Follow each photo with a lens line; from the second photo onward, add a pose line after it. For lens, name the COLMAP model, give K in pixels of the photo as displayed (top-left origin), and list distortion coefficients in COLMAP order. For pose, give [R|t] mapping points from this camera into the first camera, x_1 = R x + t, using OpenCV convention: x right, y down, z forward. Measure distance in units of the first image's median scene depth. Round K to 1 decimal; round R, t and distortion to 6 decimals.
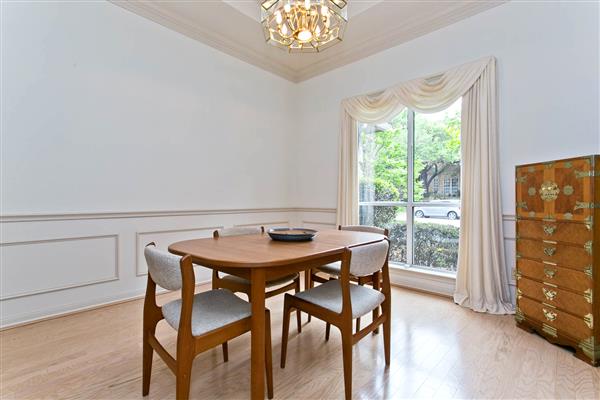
lens RADIAL K [[283.3, 0, 298.6], [0, 283.3, 201.6], [0, 0, 1]] dist [0.001568, 0.000242]
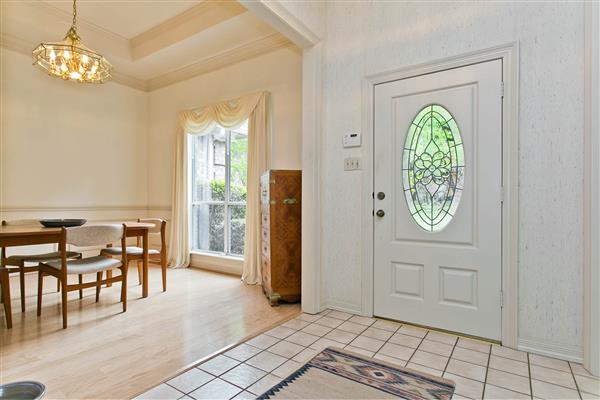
lens RADIAL K [[319.3, 0, 301.5], [0, 319.3, 202.3], [0, 0, 1]] dist [-0.000175, 0.000129]
pose [[0.989501, 0.008209, 0.144294, 0.576169], [-0.007898, 0.999965, -0.002729, 0.008882], [-0.144311, 0.001561, 0.989531, -0.439363]]
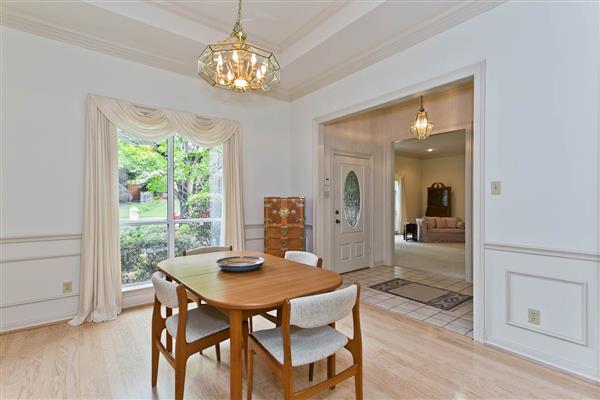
lens RADIAL K [[283.3, 0, 298.6], [0, 283.3, 201.6], [0, 0, 1]] dist [0.001568, 0.000242]
pose [[0.169300, 0.002527, 0.985561, -1.017418], [0.004916, 0.999982, -0.003408, -0.091651], [-0.985552, 0.005422, 0.169285, 0.609954]]
